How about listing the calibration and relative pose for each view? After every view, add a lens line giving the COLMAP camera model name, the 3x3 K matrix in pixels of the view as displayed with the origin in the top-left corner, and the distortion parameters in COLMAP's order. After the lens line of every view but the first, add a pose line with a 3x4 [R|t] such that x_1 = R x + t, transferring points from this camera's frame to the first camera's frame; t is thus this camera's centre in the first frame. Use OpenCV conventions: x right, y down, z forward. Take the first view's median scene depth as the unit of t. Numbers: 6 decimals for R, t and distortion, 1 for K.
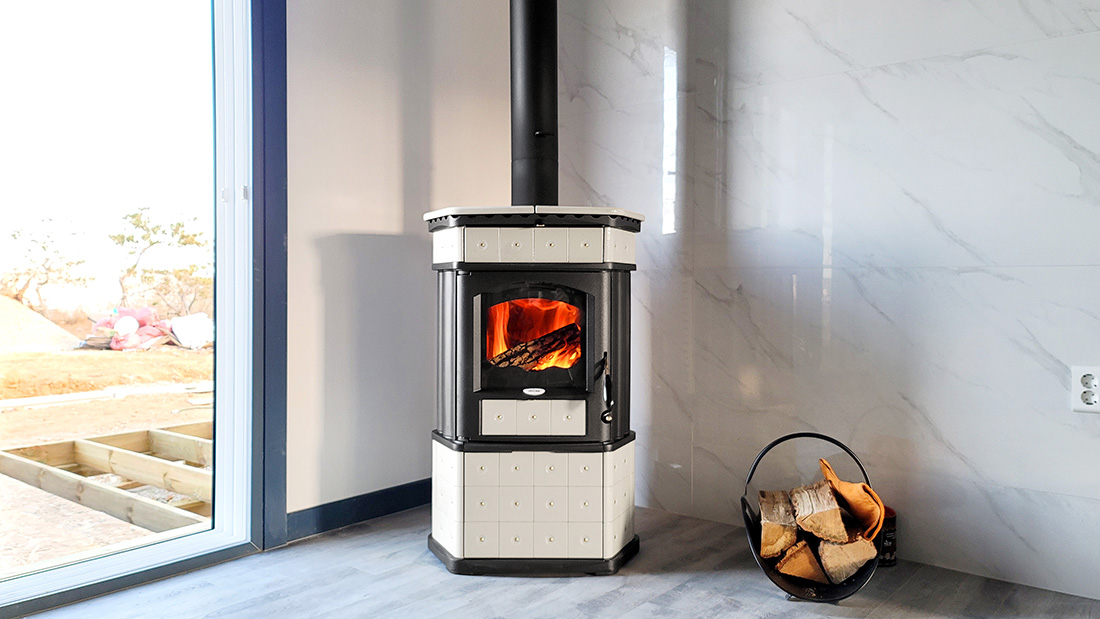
lens RADIAL K [[887.1, 0, 550.8], [0, 887.1, 136.9], [0, 0, 1]] dist [0.049910, -0.009672]
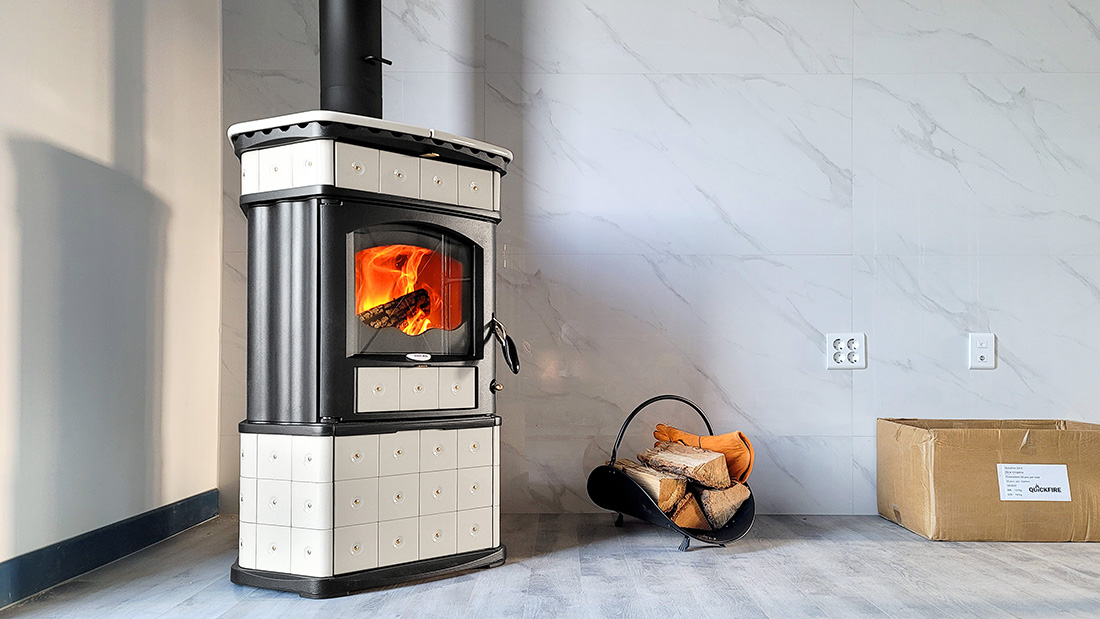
lens RADIAL K [[805.9, 0, 561.1], [0, 805.9, 275.2], [0, 0, 1]] dist [0.075046, -0.001679]
pose [[0.762086, 0.077012, 0.642879, -0.387584], [-0.099578, 0.995029, -0.001154, 0.199611], [-0.639773, -0.063137, 0.765967, 0.368989]]
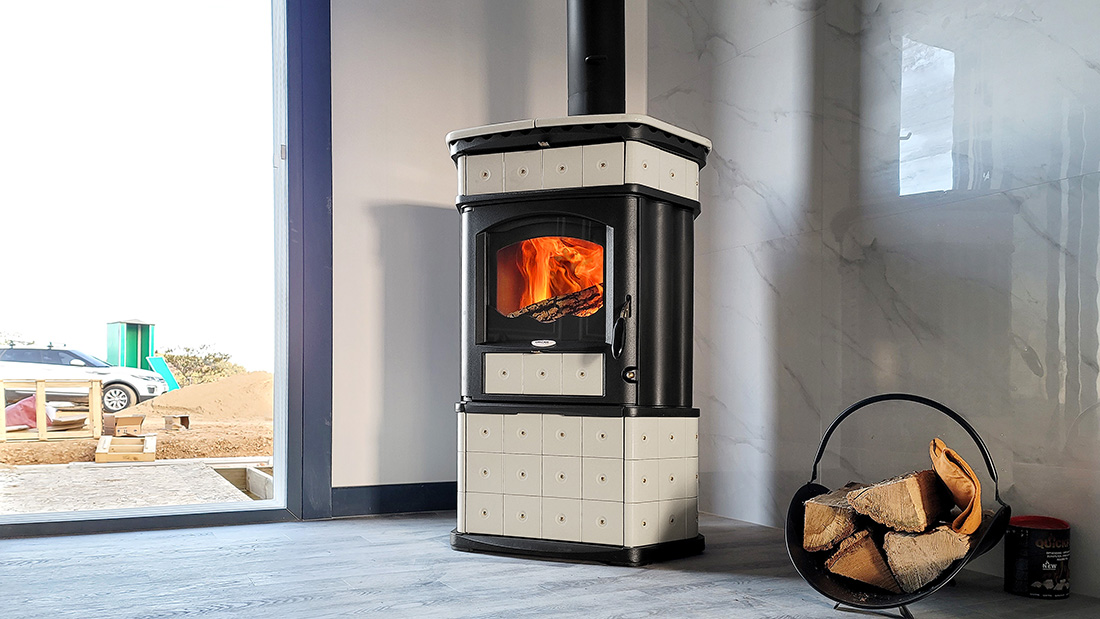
lens RADIAL K [[864.1, 0, 566.7], [0, 864.1, 277.3], [0, 0, 1]] dist [0.064624, 0.000017]
pose [[0.938270, -0.027087, -0.344842, 0.272788], [0.036842, 0.999084, 0.021766, 0.205854], [0.343936, -0.033127, 0.938408, 0.259402]]
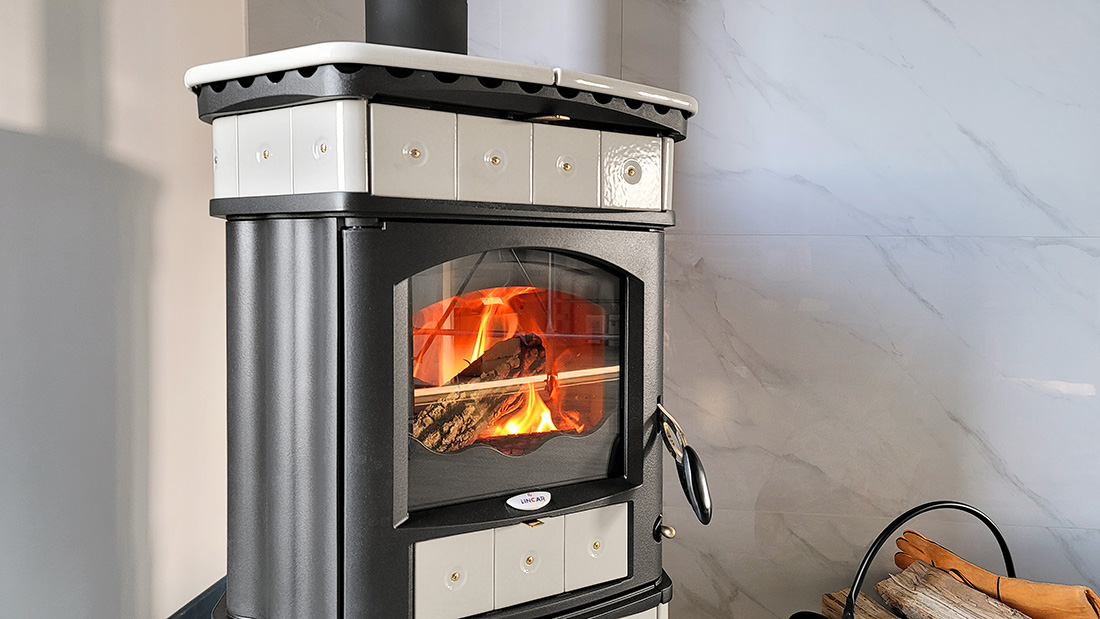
lens RADIAL K [[761.1, 0, 545.6], [0, 761.1, 256.6], [0, 0, 1]] dist [0.058753, 0.000962]
pose [[0.844558, 0.011649, 0.535337, -0.210325], [-0.103675, 0.984402, 0.142139, 0.115412], [-0.525331, -0.175546, 0.832593, 0.703343]]
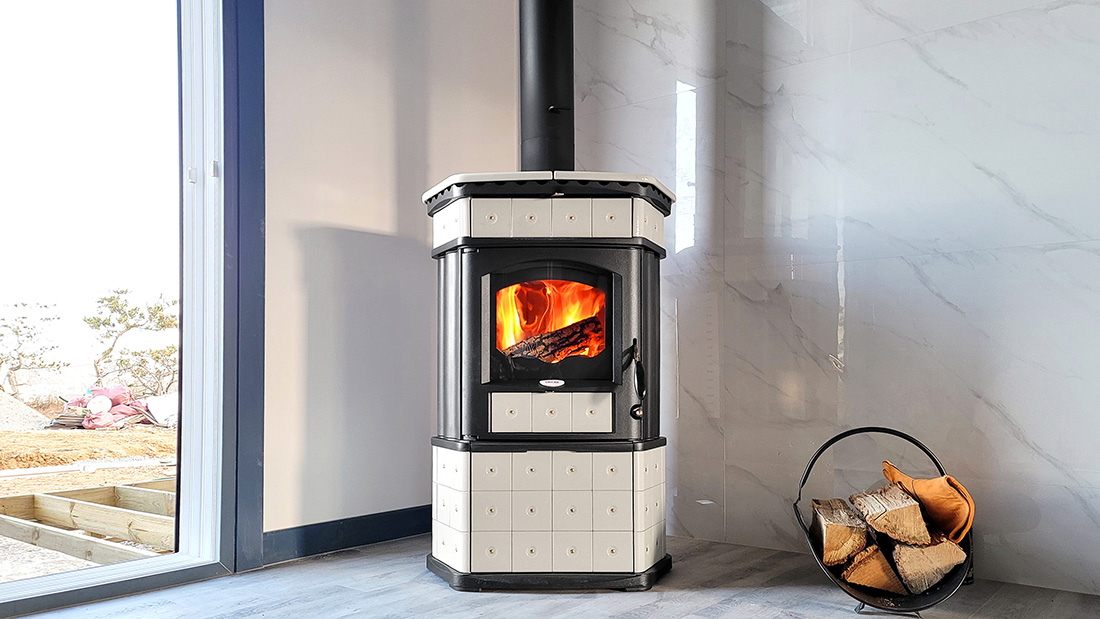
lens RADIAL K [[874.2, 0, 548.1], [0, 874.2, 252.5], [0, 0, 1]] dist [0.071388, -0.000841]
pose [[0.999845, 0.003863, 0.017164, -0.037443], [-0.004047, 0.999934, 0.010711, 0.148979], [-0.017122, -0.010779, 0.999795, 0.153138]]
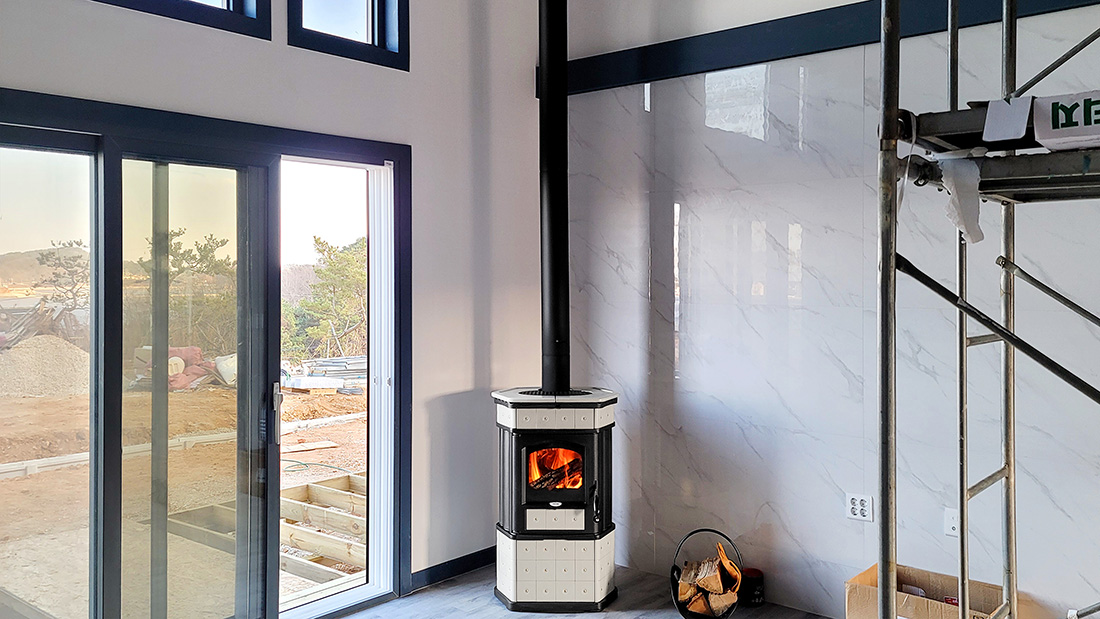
lens RADIAL K [[899.2, 0, 563.4], [0, 899.2, 100.0], [0, 0, 1]] dist [0.068377, -0.000029]
pose [[0.999982, -0.001949, -0.005591, 0.008246], [0.001632, 0.998420, -0.056168, -0.415920], [0.005692, 0.056158, 0.998406, -0.860720]]
